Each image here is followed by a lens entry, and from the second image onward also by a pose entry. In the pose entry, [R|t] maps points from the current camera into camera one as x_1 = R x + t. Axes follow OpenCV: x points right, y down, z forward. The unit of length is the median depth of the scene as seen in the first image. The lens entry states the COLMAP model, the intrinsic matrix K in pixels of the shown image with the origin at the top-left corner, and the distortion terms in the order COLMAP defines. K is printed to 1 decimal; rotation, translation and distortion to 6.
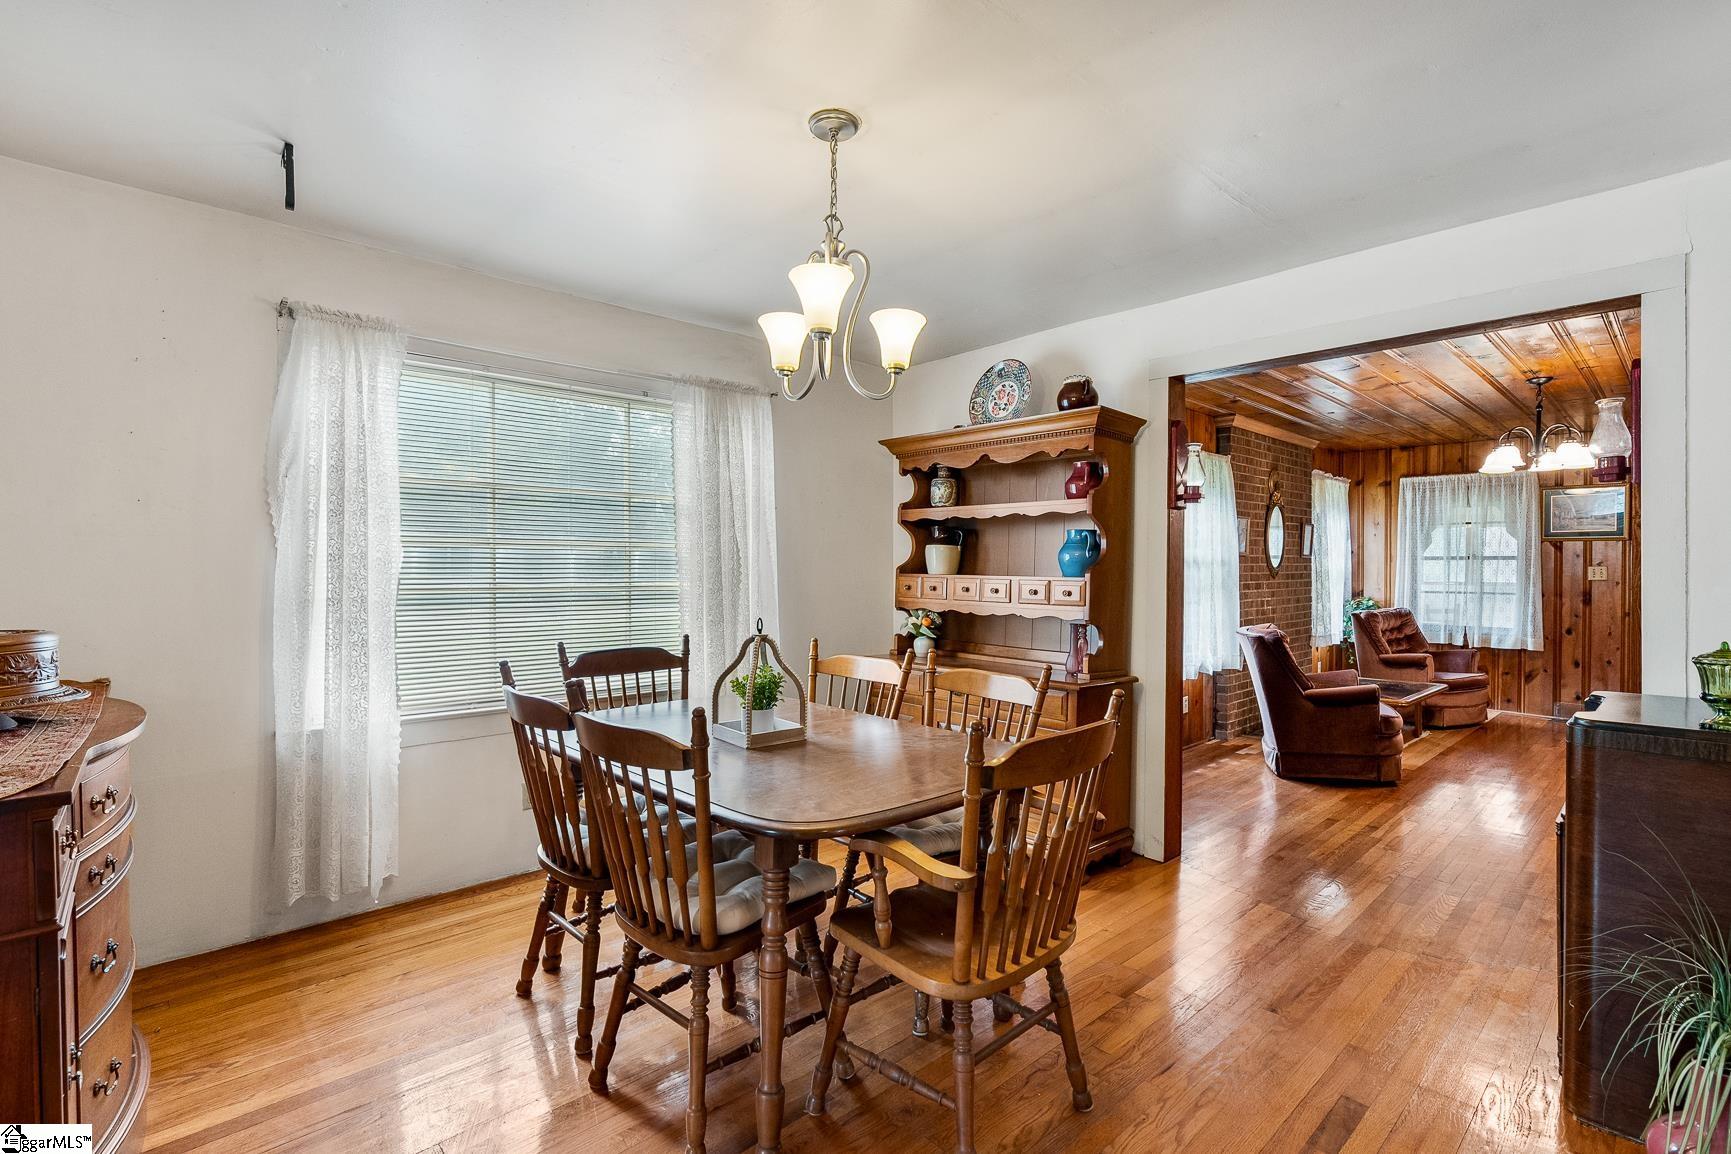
lens RADIAL K [[795.5, 0, 865.5], [0, 795.5, 577.0], [0, 0, 1]] dist [-0.007972, 0.000591]
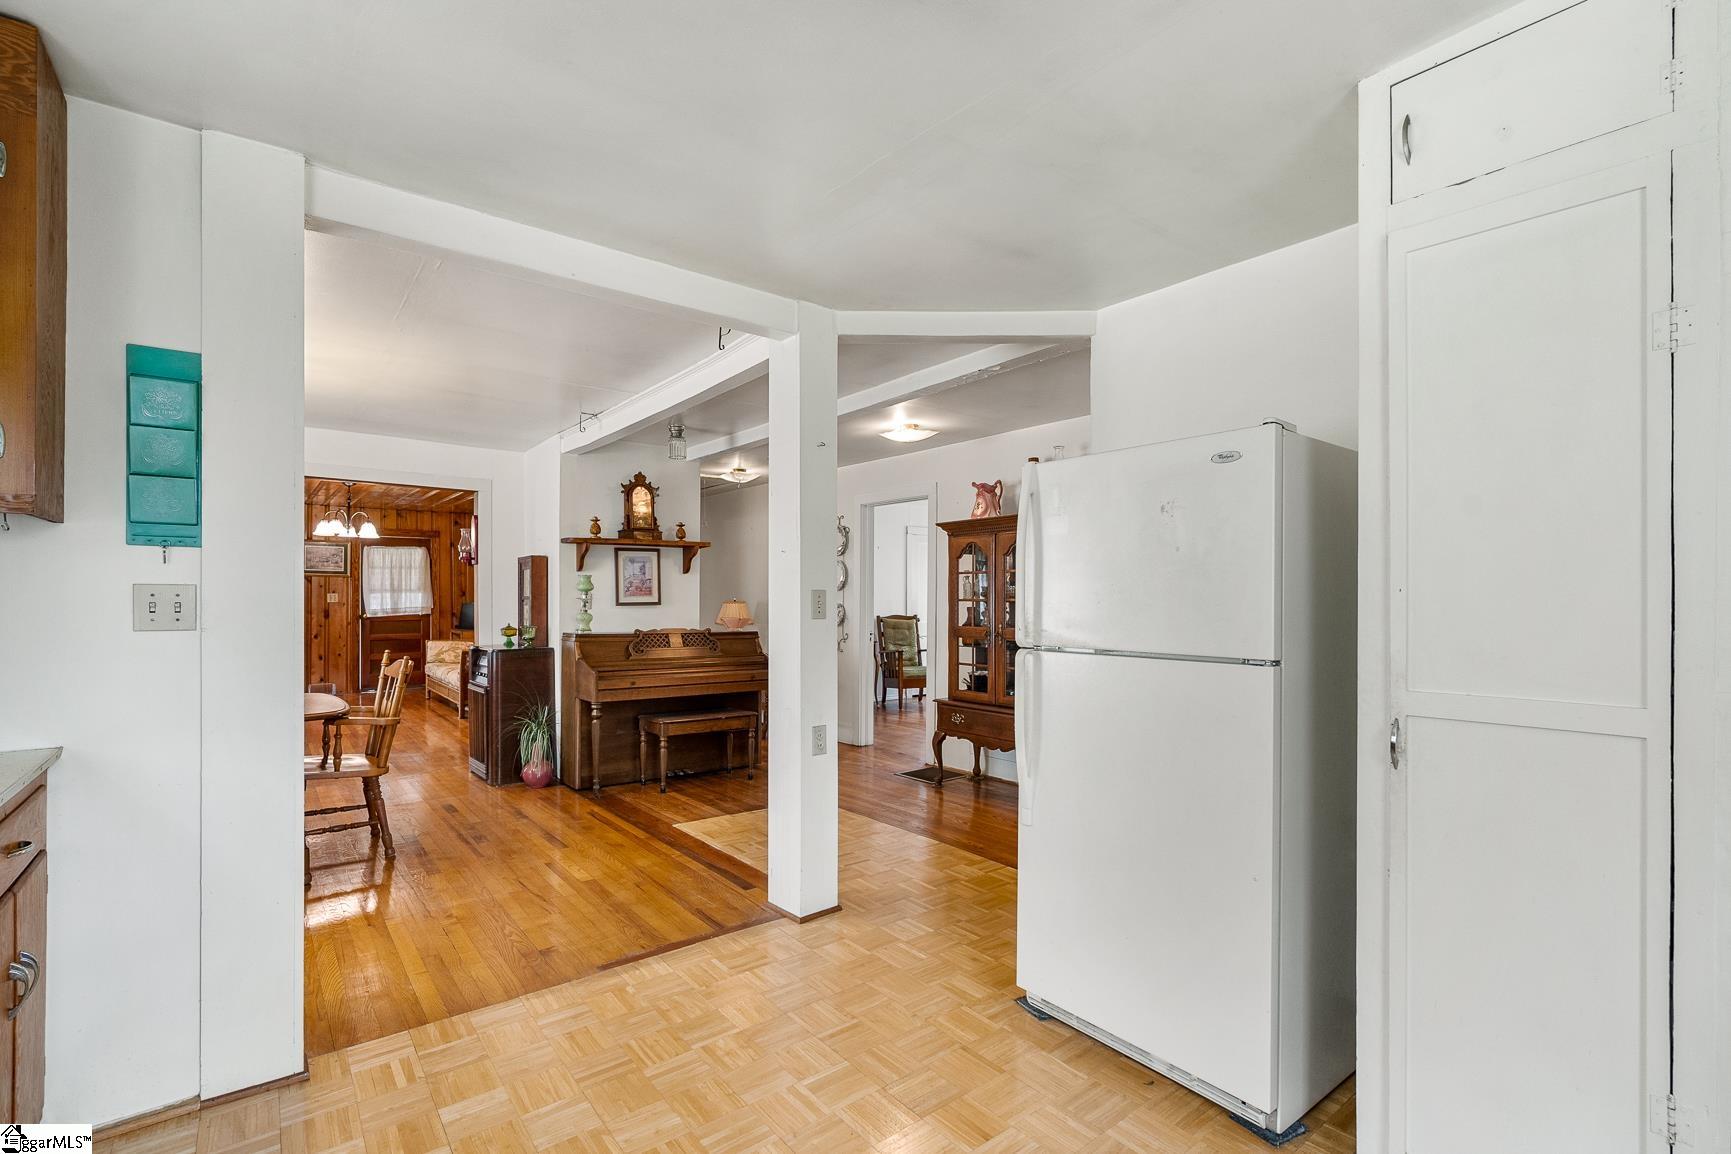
lens RADIAL K [[784.7, 0, 865.2], [0, 784.7, 592.8], [0, 0, 1]] dist [-0.009927, 0.000539]
pose [[0.079775, 0.002558, 0.996810, -0.501105], [0.004854, 0.999984, -0.002955, -0.004804], [-0.996801, 0.005074, 0.079761, -0.159048]]
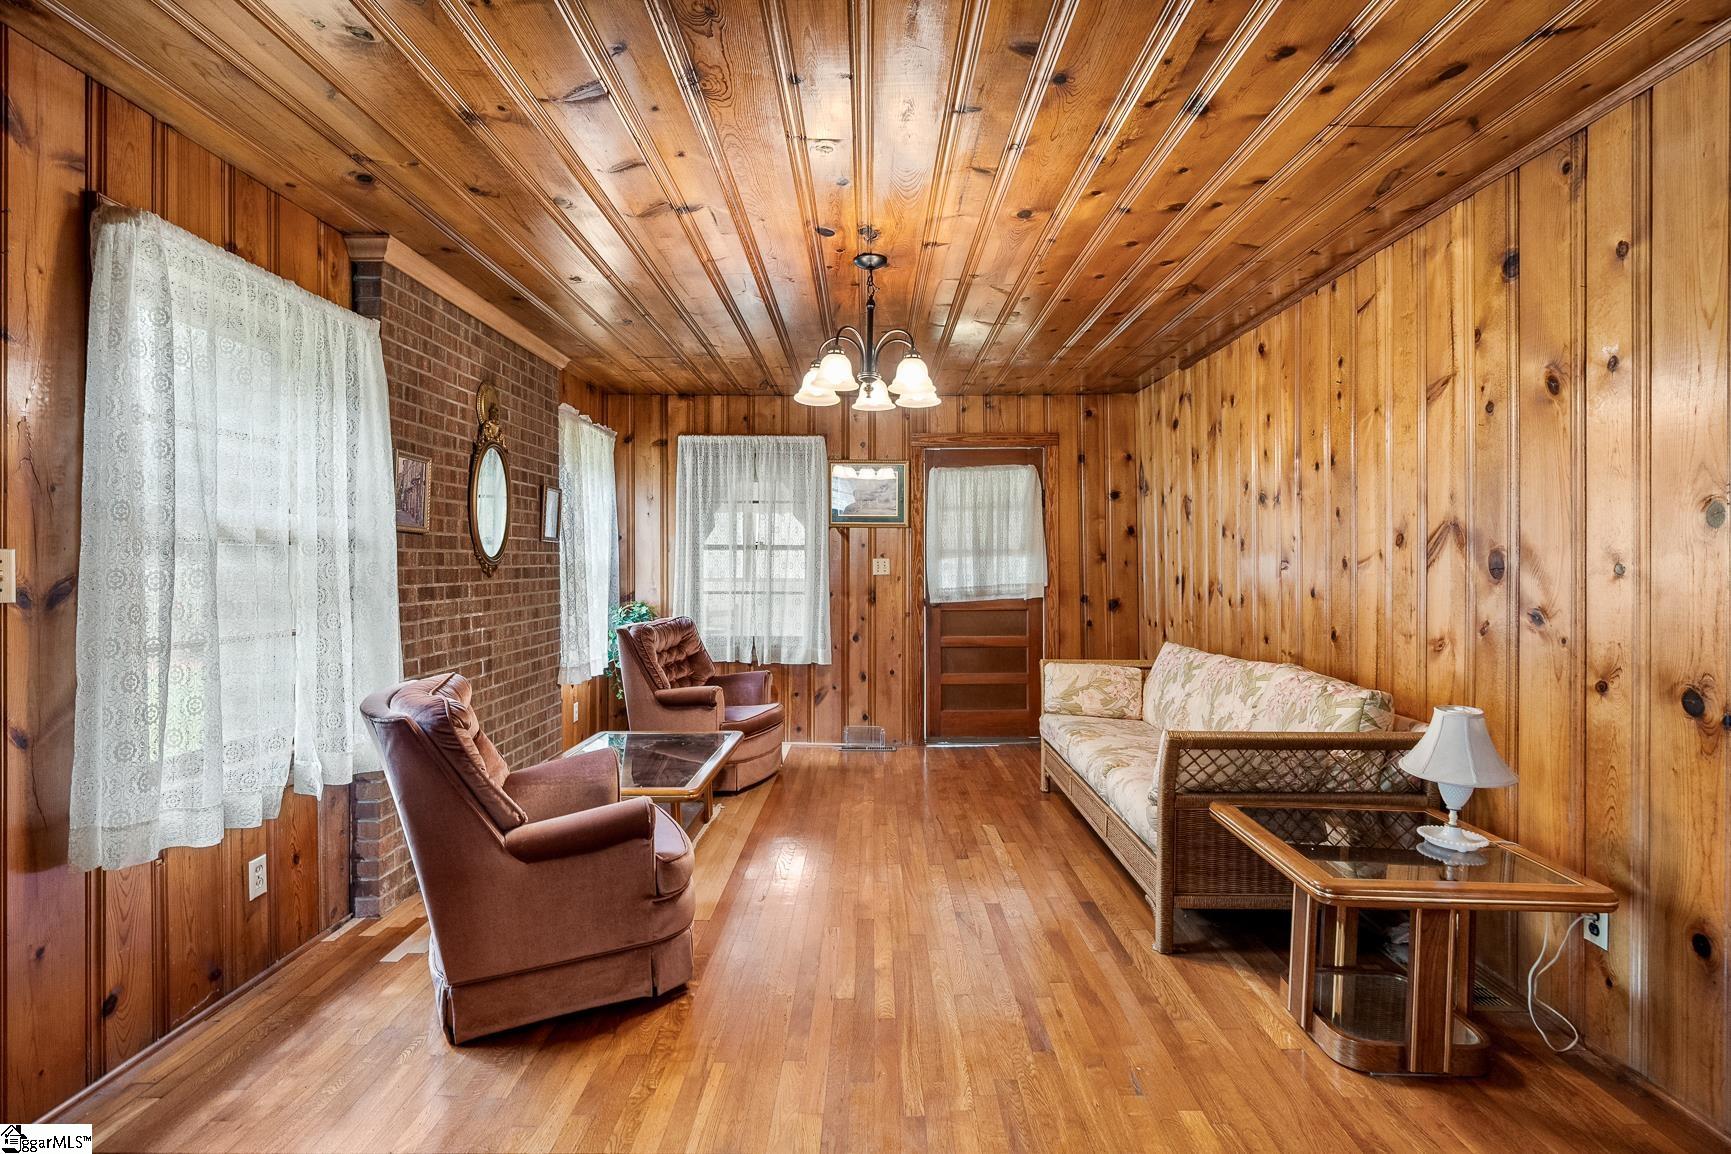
lens RADIAL K [[863.5, 0, 871.0], [0, 863.5, 571.5], [0, 0, 1]] dist [-0.001579, 0.000462]
pose [[0.683163, -0.005873, 0.730242, 0.241370], [0.007623, 0.999971, 0.000912, -0.000420], [-0.730226, 0.004944, 0.683188, 0.368707]]
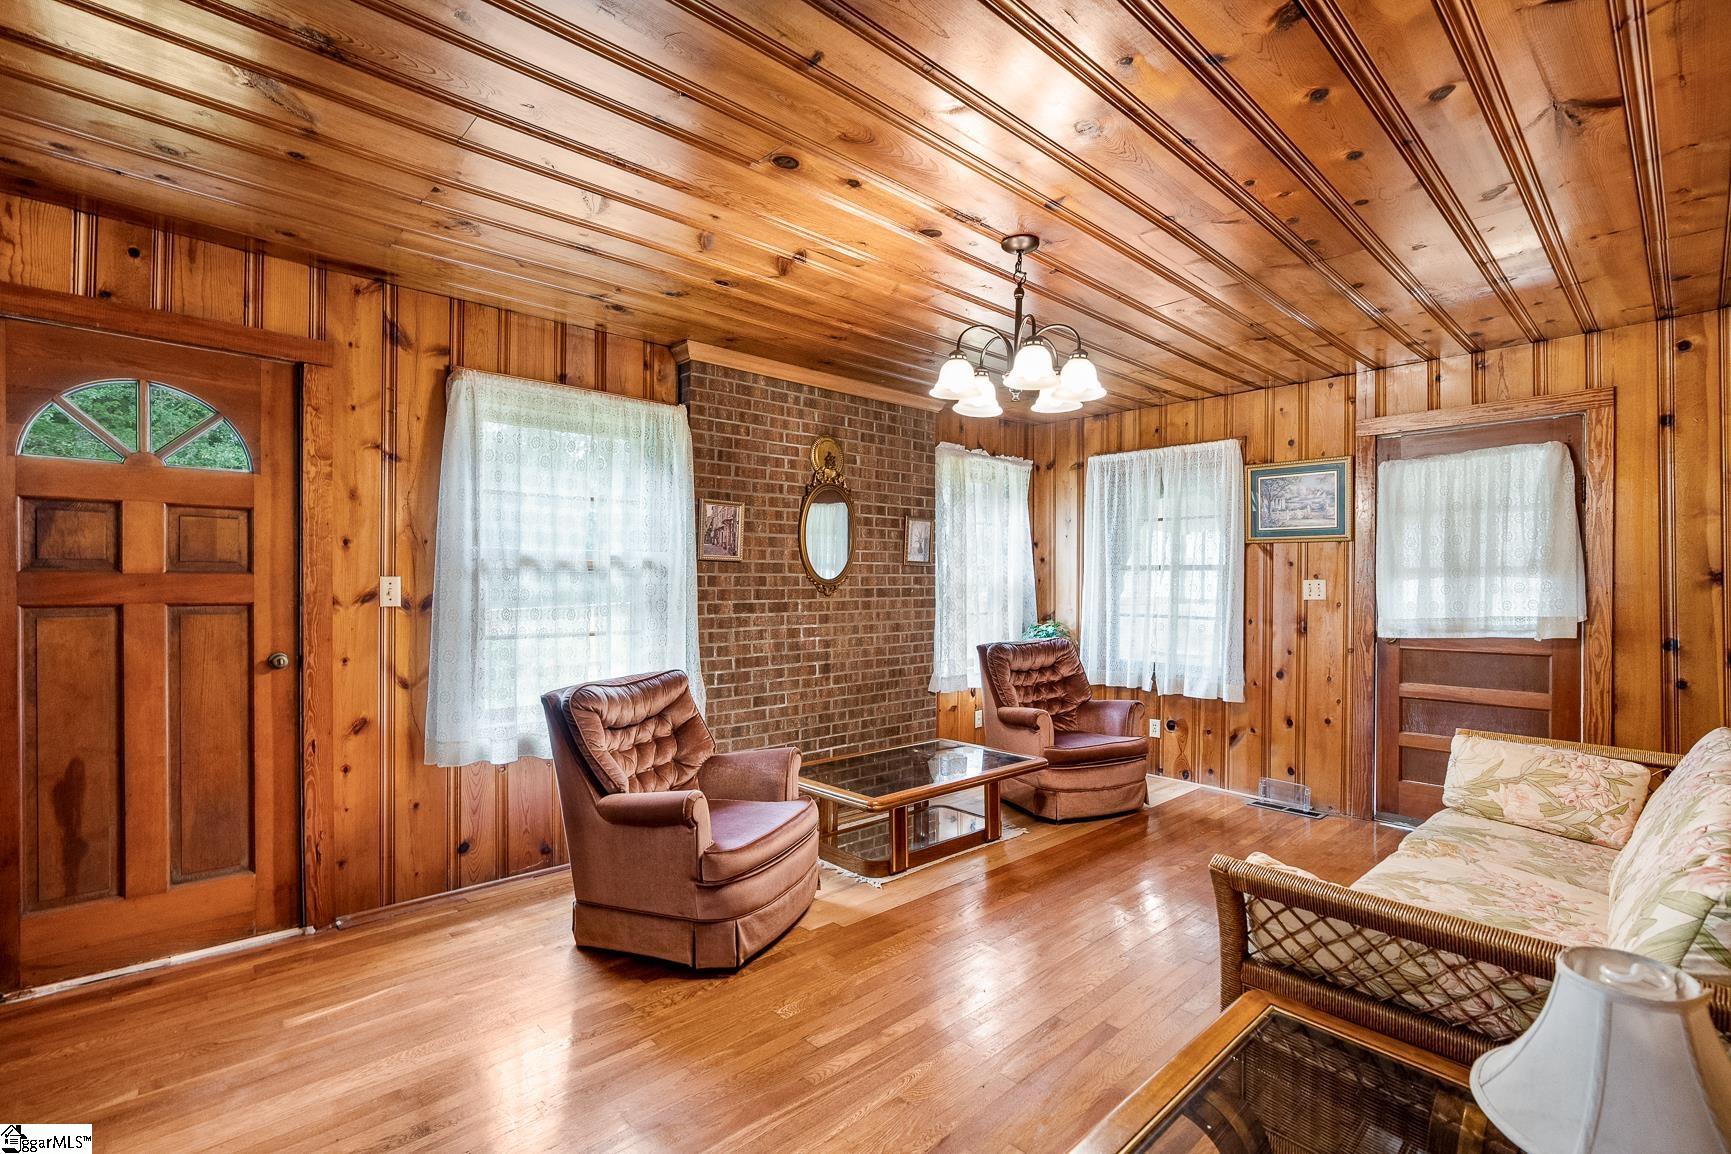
lens RADIAL K [[784.7, 0, 865.2], [0, 784.7, 592.8], [0, 0, 1]] dist [-0.009927, 0.000539]
pose [[0.999958, 0.003796, -0.008361, 0.525181], [-0.003773, 0.999989, 0.002718, -0.002447], [0.008371, -0.002686, 0.999961, 0.311951]]
